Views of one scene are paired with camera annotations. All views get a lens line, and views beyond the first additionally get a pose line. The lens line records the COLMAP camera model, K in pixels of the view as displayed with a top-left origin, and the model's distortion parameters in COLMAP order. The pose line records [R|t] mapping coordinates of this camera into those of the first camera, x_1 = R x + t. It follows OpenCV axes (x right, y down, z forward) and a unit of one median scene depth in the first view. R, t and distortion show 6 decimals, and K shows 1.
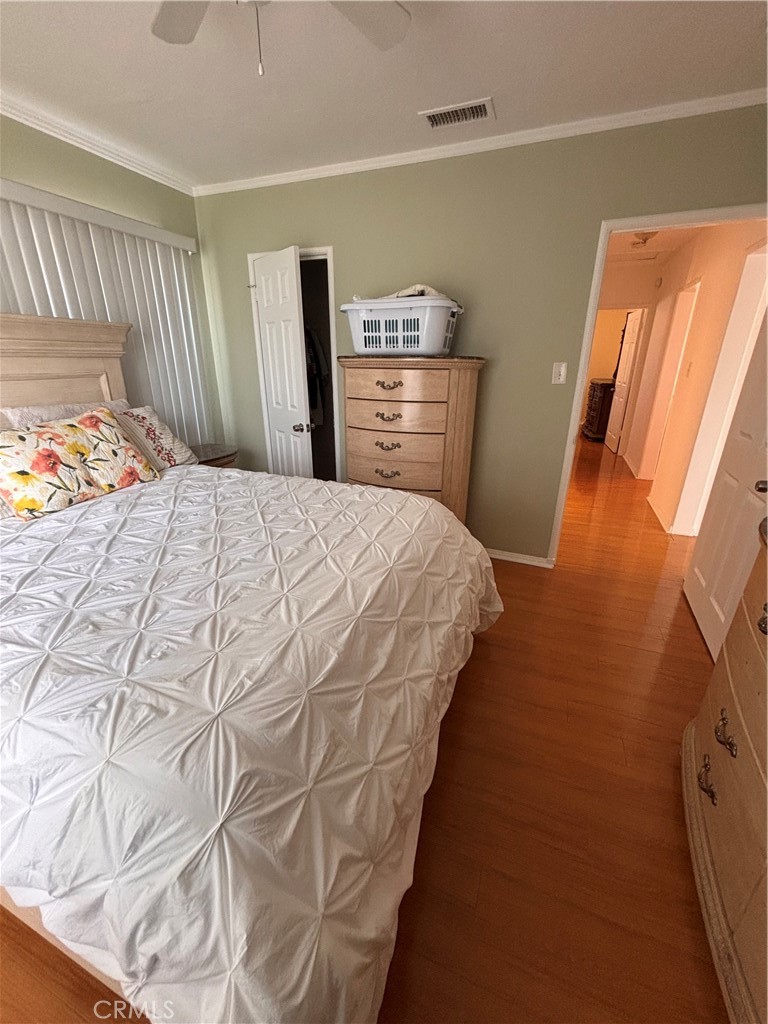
lens RADIAL K [[412.5, 0, 383.6], [0, 412.5, 511.6], [0, 0, 1]] dist [0.002043, 0.000761]
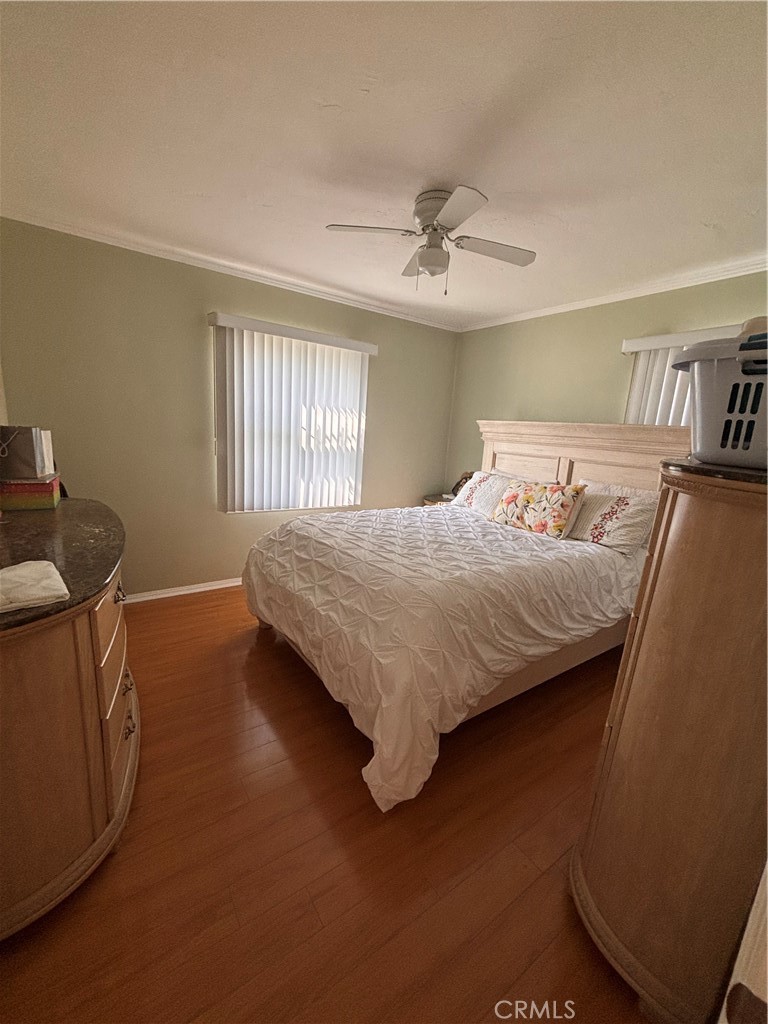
lens RADIAL K [[412.5, 0, 385.1], [0, 412.5, 512.6], [0, 0, 1]] dist [0.002043, 0.000761]
pose [[-0.553374, 0.128566, -0.822951, 0.837465], [-0.352386, 0.859103, 0.371168, -0.459984], [0.754719, 0.495391, -0.430101, 1.170874]]
